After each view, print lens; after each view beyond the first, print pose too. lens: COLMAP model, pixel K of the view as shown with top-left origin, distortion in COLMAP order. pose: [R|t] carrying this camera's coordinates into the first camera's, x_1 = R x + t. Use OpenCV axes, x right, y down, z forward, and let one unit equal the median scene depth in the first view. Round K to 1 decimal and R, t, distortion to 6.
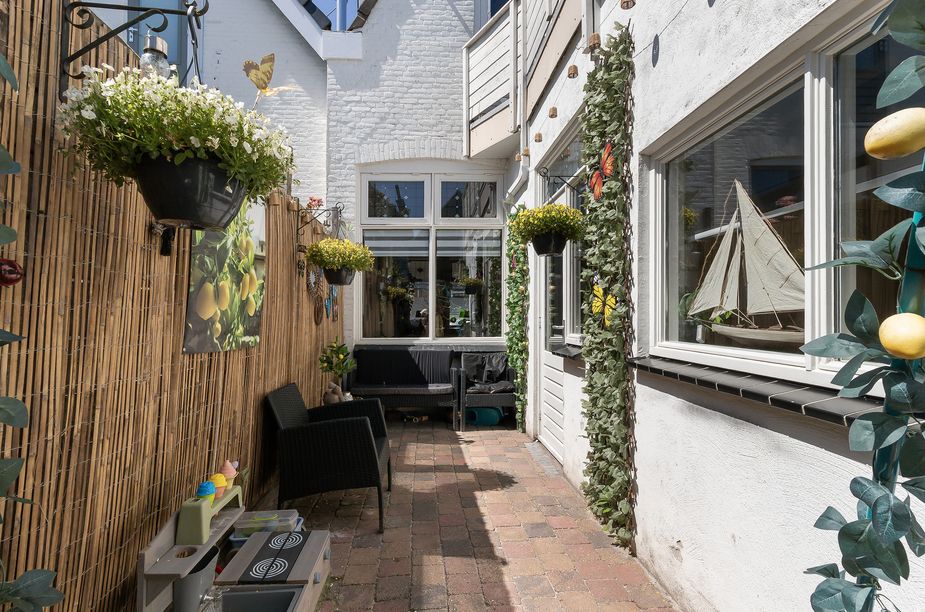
lens RADIAL K [[425.6, 0, 461.9], [0, 425.6, 309.4], [0, 0, 1]] dist [0.000875, 0.000049]
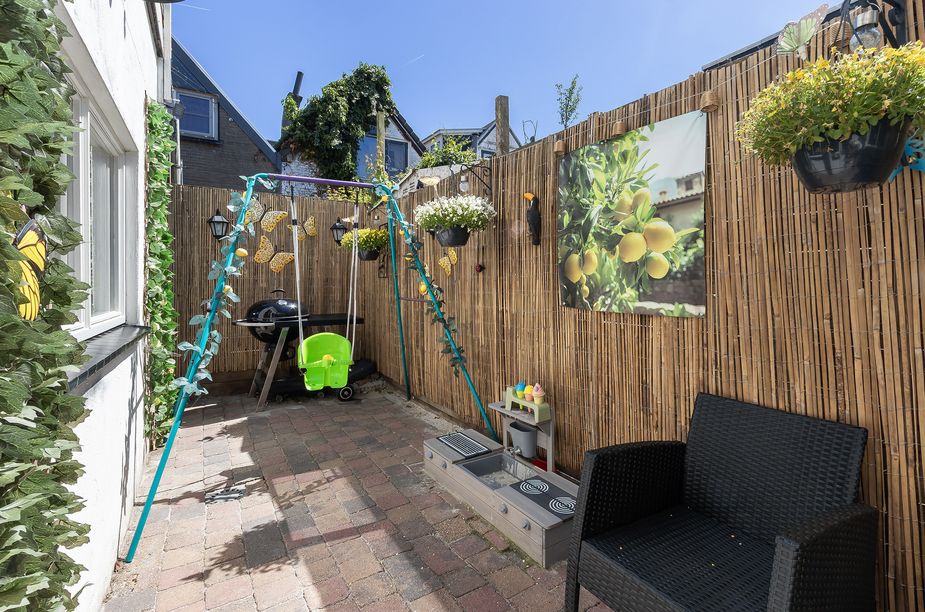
lens RADIAL K [[425.6, 0, 488.4], [0, 425.6, 286.6], [0, 0, 1]] dist [0.000875, 0.000049]
pose [[-0.876225, -0.006460, -0.481859, 0.237137], [0.000499, 0.999897, -0.014312, 0.051189], [0.481902, -0.012781, -0.876132, 1.905106]]
